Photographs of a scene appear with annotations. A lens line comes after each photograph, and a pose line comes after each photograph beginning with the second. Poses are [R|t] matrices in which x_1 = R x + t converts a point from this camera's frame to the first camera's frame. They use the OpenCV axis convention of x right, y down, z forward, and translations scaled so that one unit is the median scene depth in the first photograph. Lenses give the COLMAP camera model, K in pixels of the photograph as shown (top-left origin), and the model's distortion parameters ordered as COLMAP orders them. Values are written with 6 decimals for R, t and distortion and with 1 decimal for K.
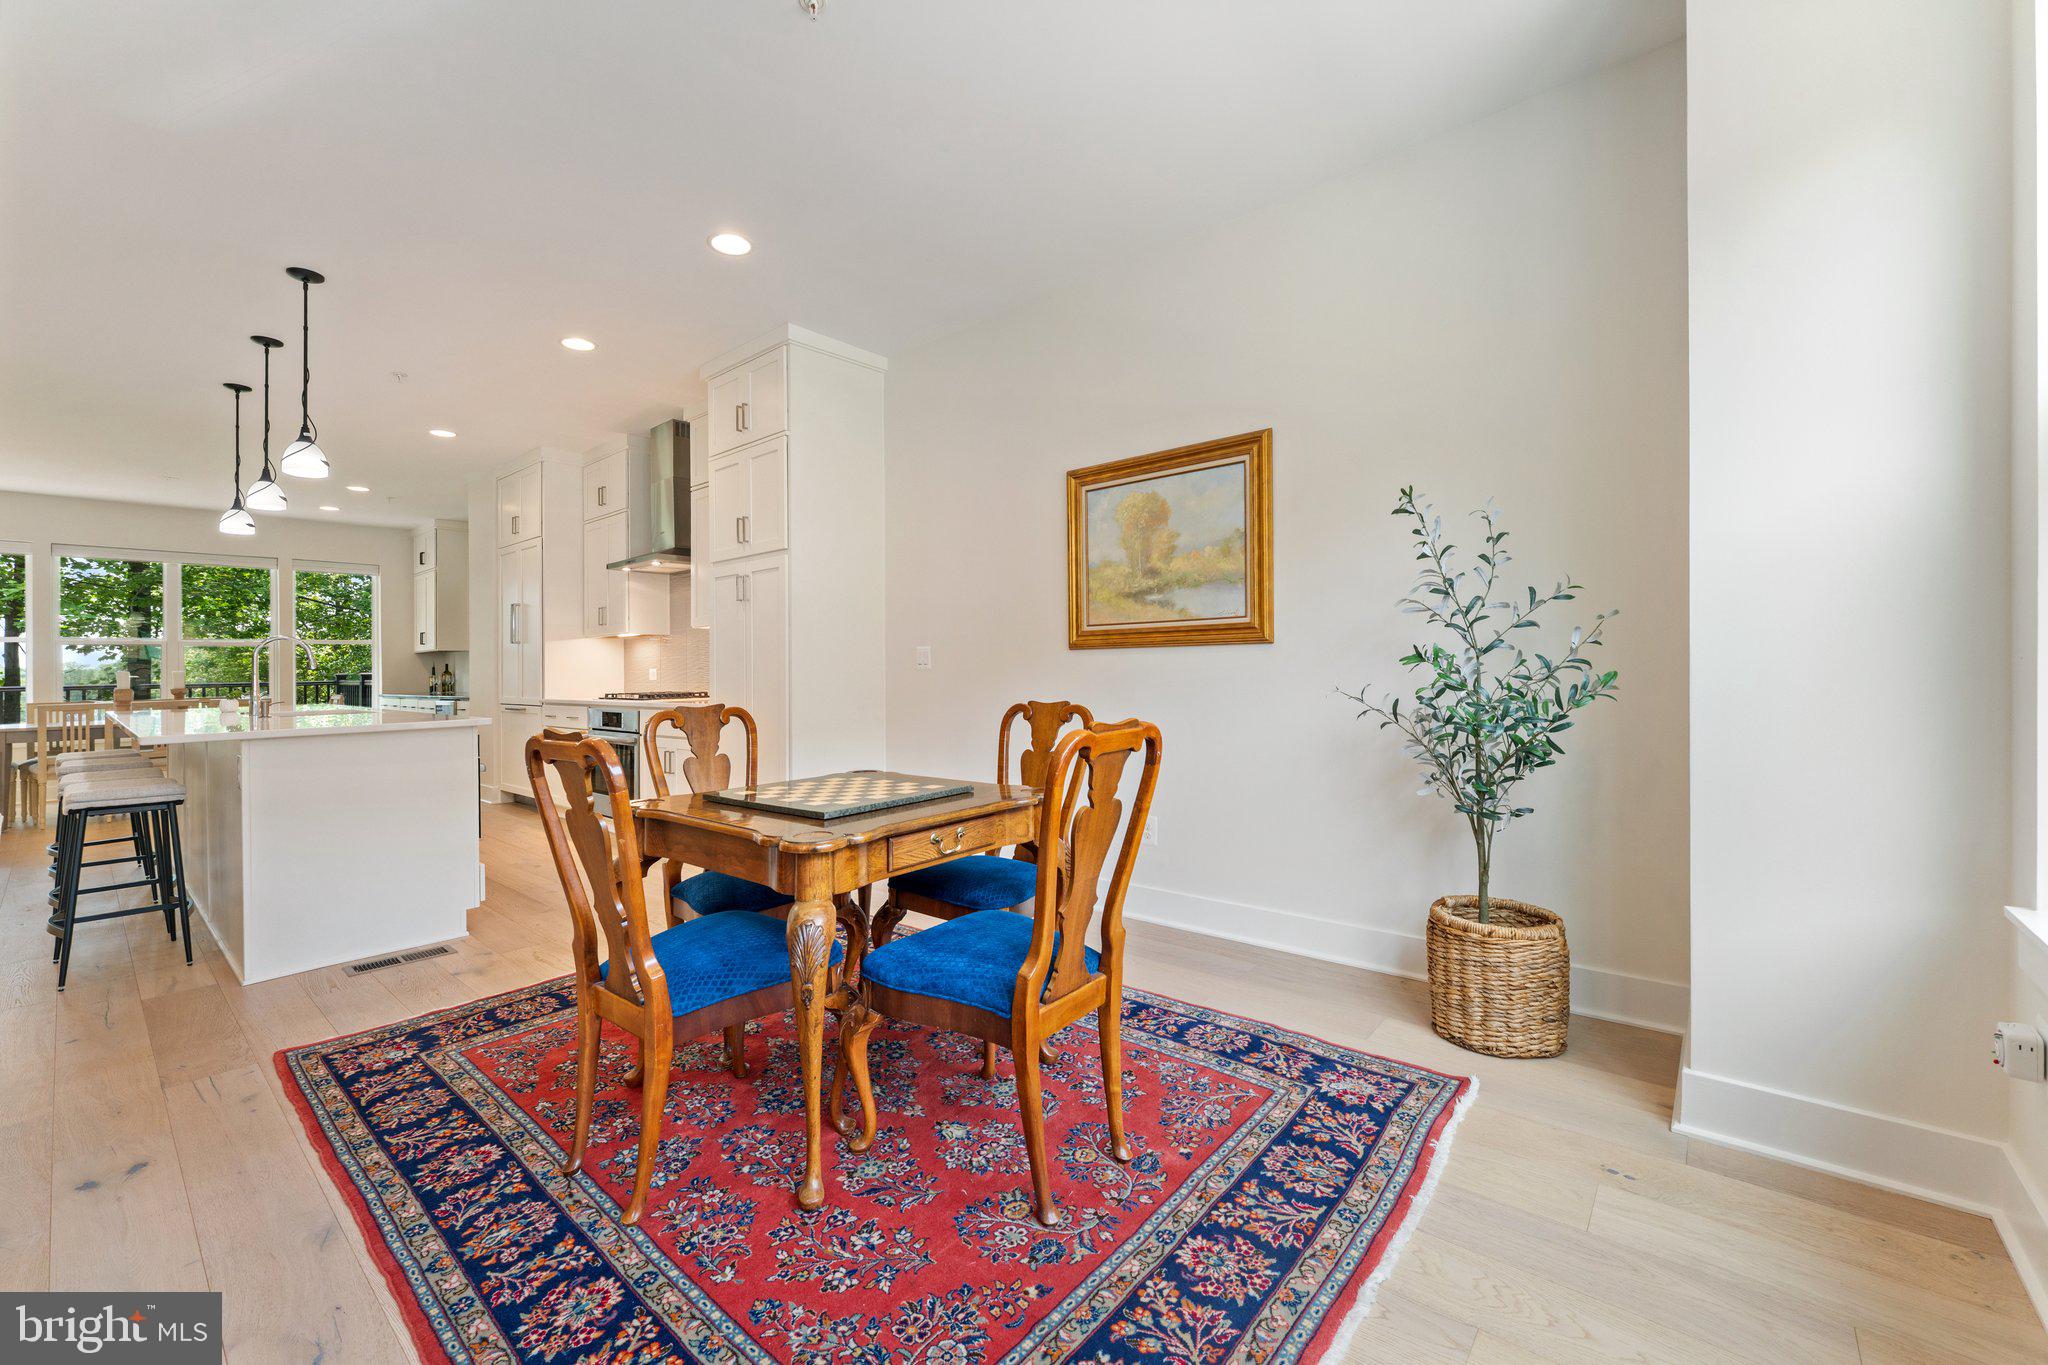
lens RADIAL K [[807.4, 0, 1023.4], [0, 807.4, 666.6], [0, 0, 1]] dist [-0.001426, 0.000145]
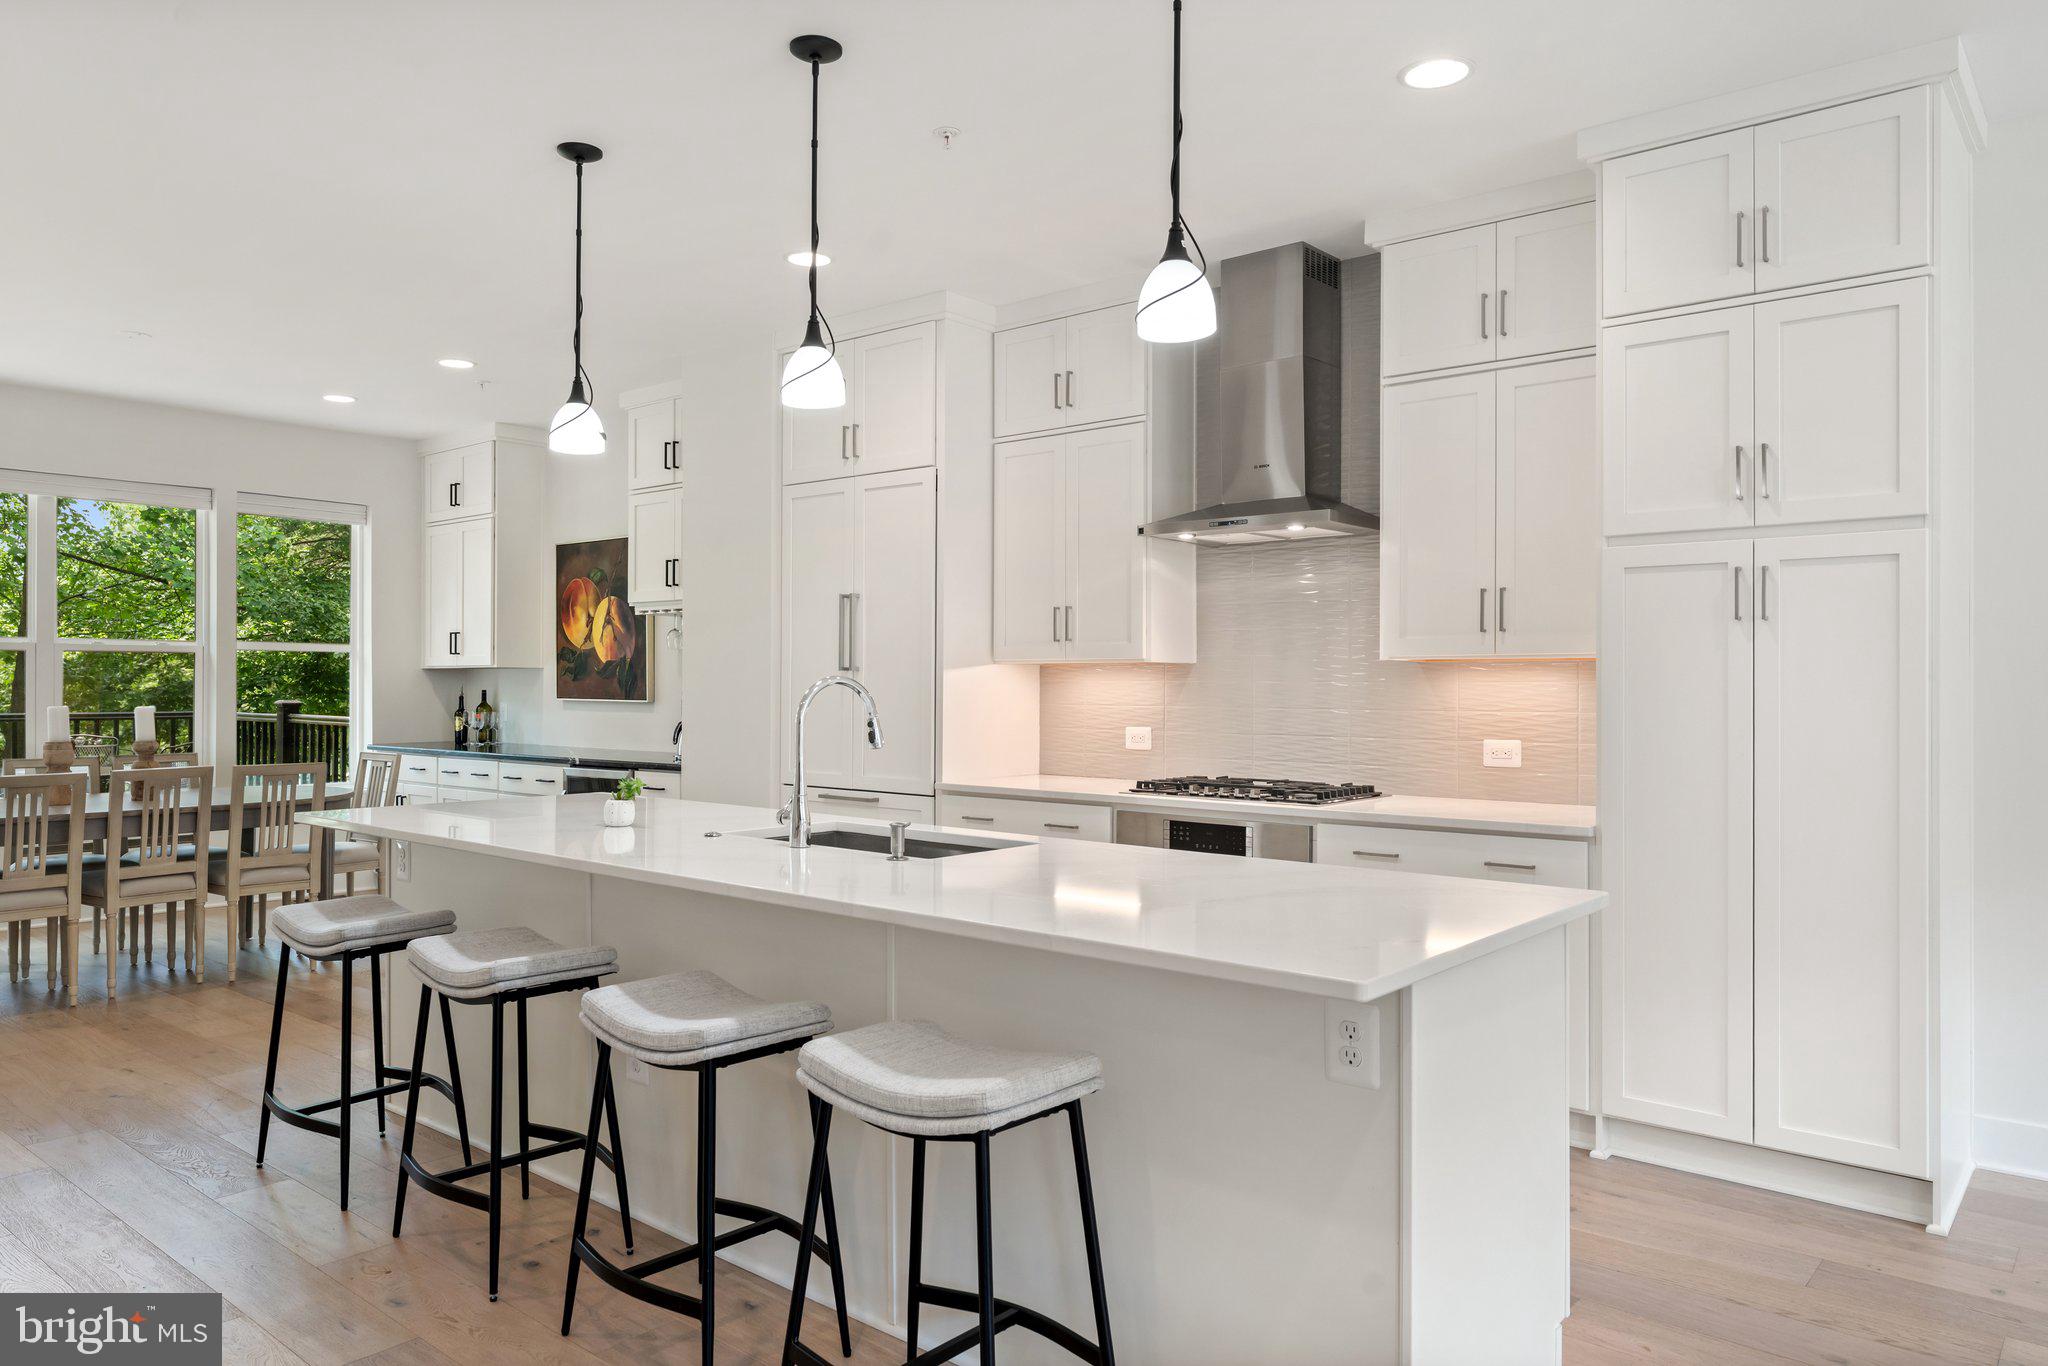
lens RADIAL K [[1347.4, 0, 1001.6], [0, 1347.4, 690.4], [0, 0, 1]] dist [0.002052, 0.001164]
pose [[0.999729, 0.022527, 0.005871, -0.787493], [-0.022544, 0.999741, 0.002971, -0.031103], [-0.005802, -0.003103, 0.999978, 0.196477]]
